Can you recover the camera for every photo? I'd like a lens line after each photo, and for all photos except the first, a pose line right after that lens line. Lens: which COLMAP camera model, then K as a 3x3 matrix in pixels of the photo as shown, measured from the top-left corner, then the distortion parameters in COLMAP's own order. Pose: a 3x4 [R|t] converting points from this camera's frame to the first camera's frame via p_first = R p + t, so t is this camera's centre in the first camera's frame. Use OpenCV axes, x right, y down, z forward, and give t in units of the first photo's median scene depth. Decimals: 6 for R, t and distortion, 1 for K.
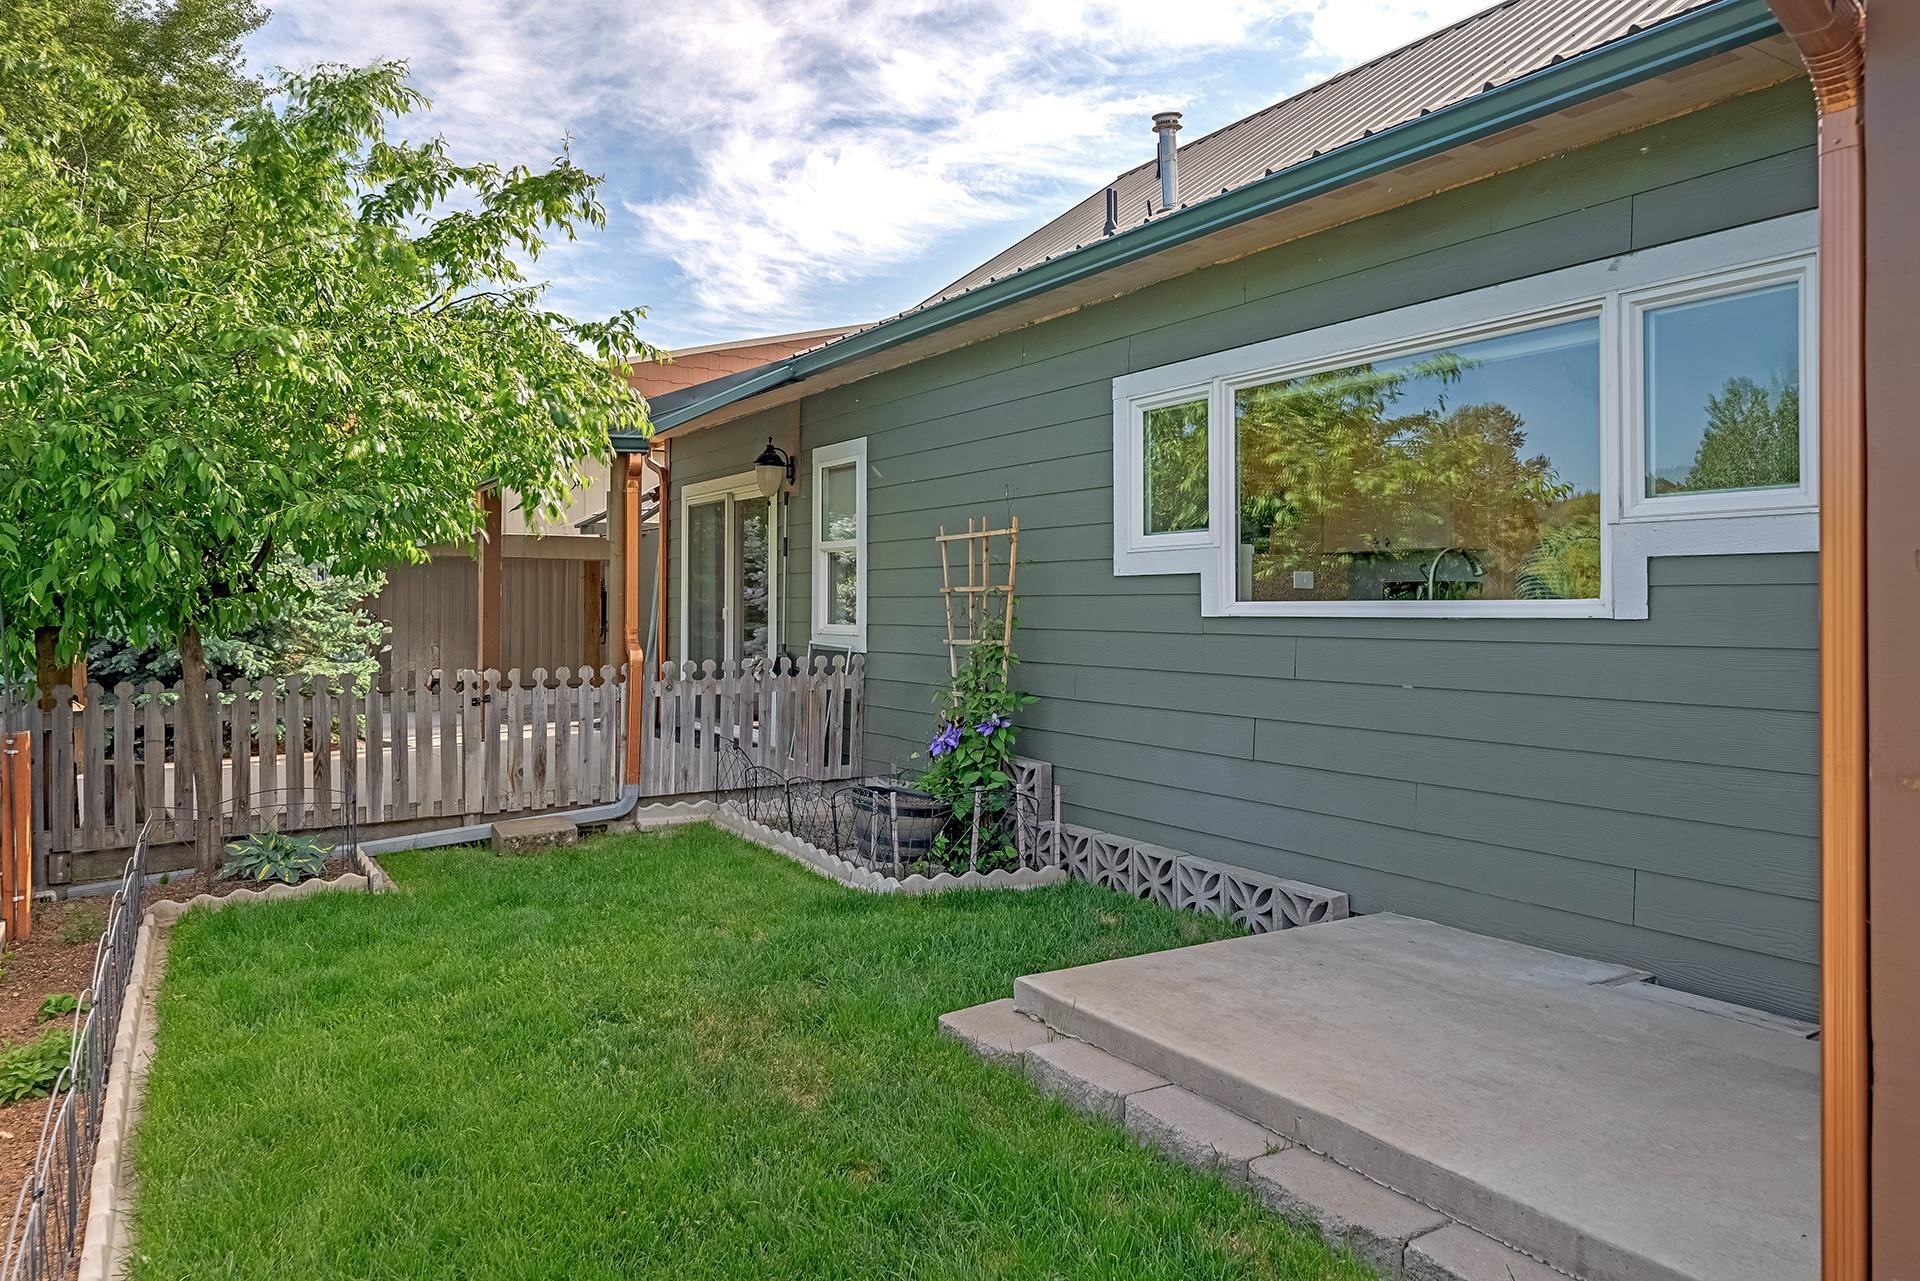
lens RADIAL K [[1184.4, 0, 879.2], [0, 1184.4, 588.2], [0, 0, 1]] dist [-0.002608, -0.002215]
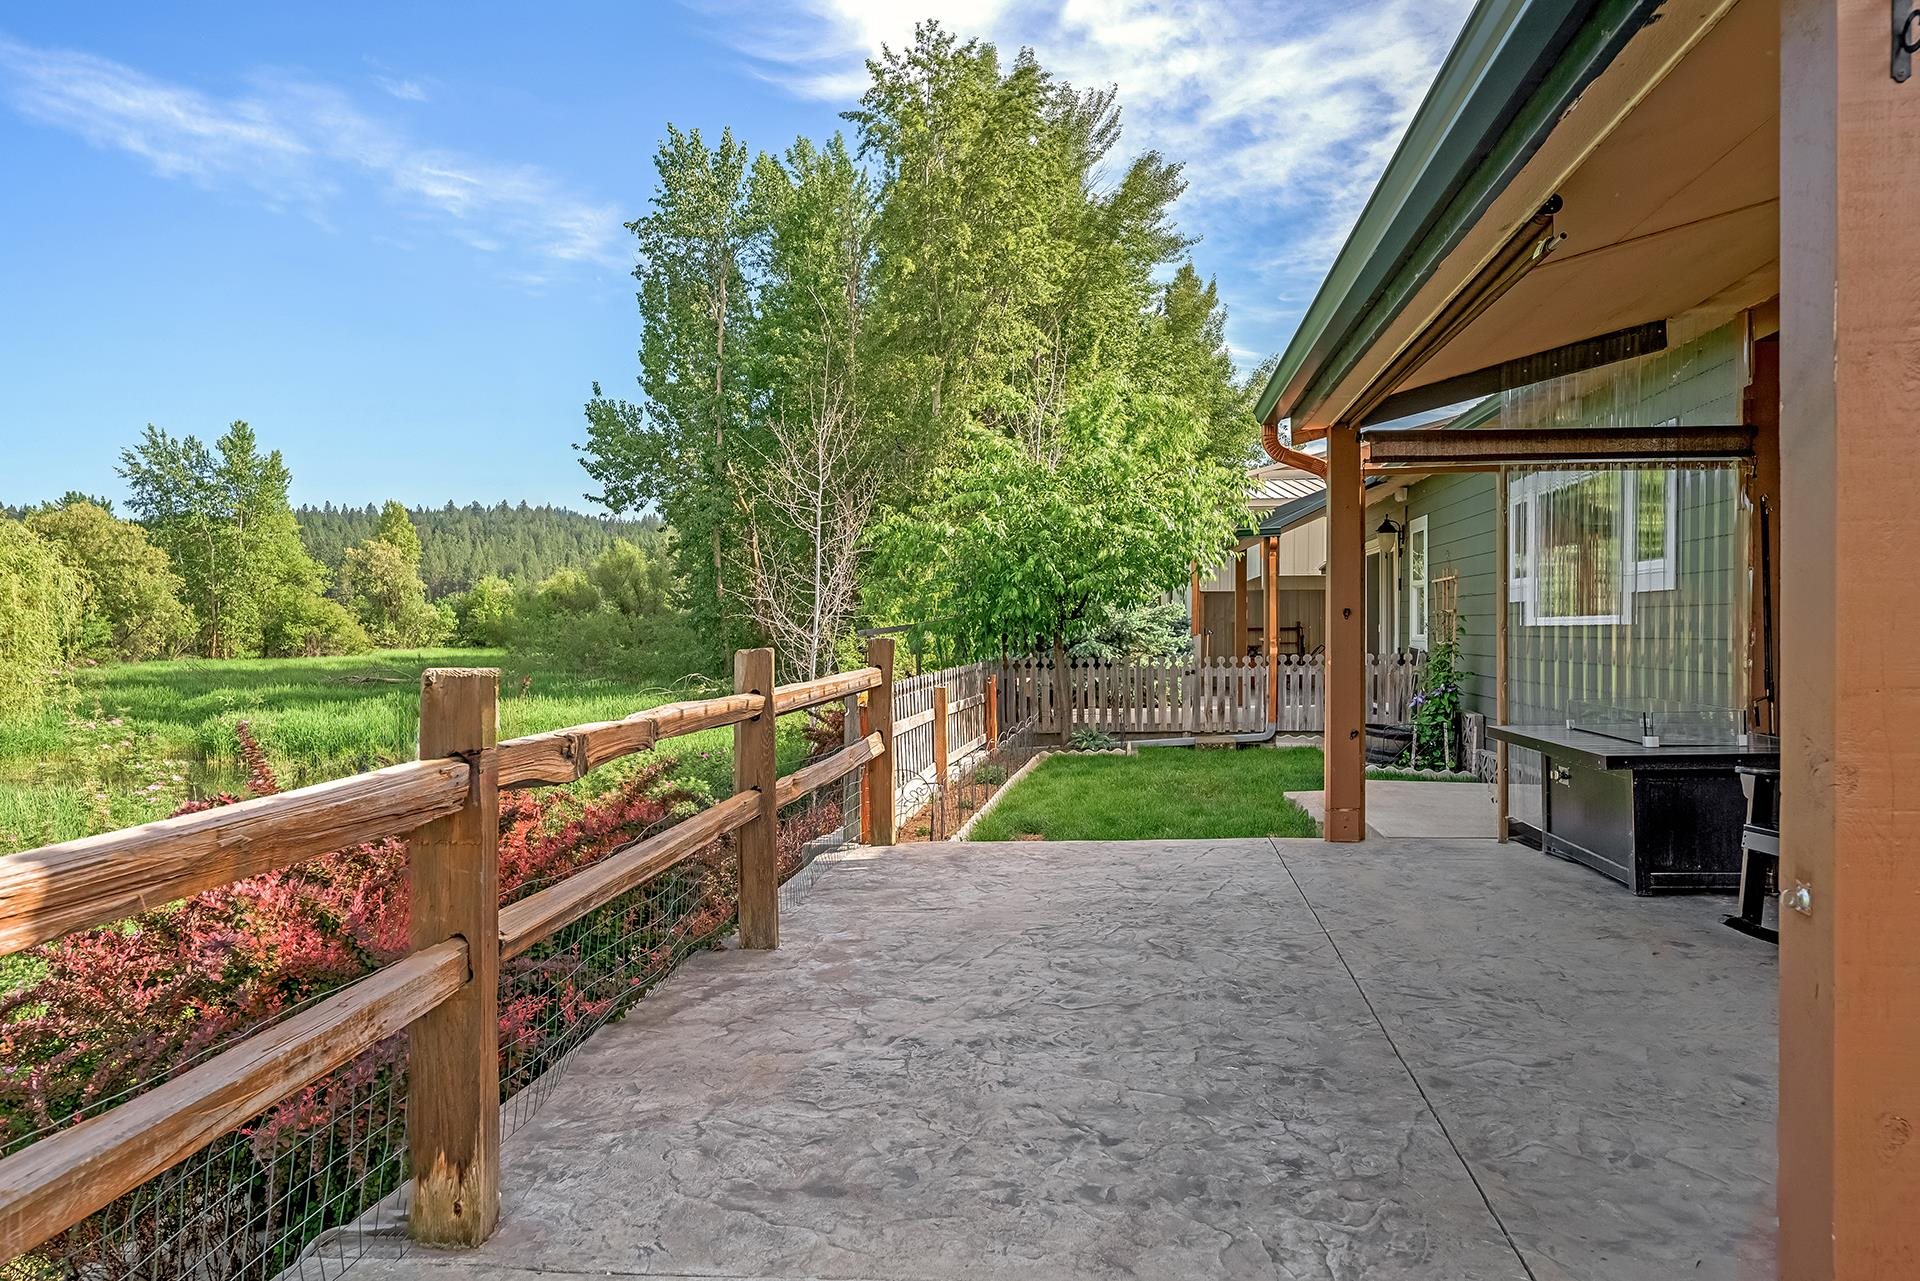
lens RADIAL K [[1184.4, 0, 960.7], [0, 1184.4, 639.3], [0, 0, 1]] dist [-0.002608, -0.002215]
pose [[0.761194, 0.002844, -0.648518, 0.606308], [0.011907, 0.999761, 0.018360, 0.001504], [0.648415, -0.021697, 0.760978, -0.676879]]
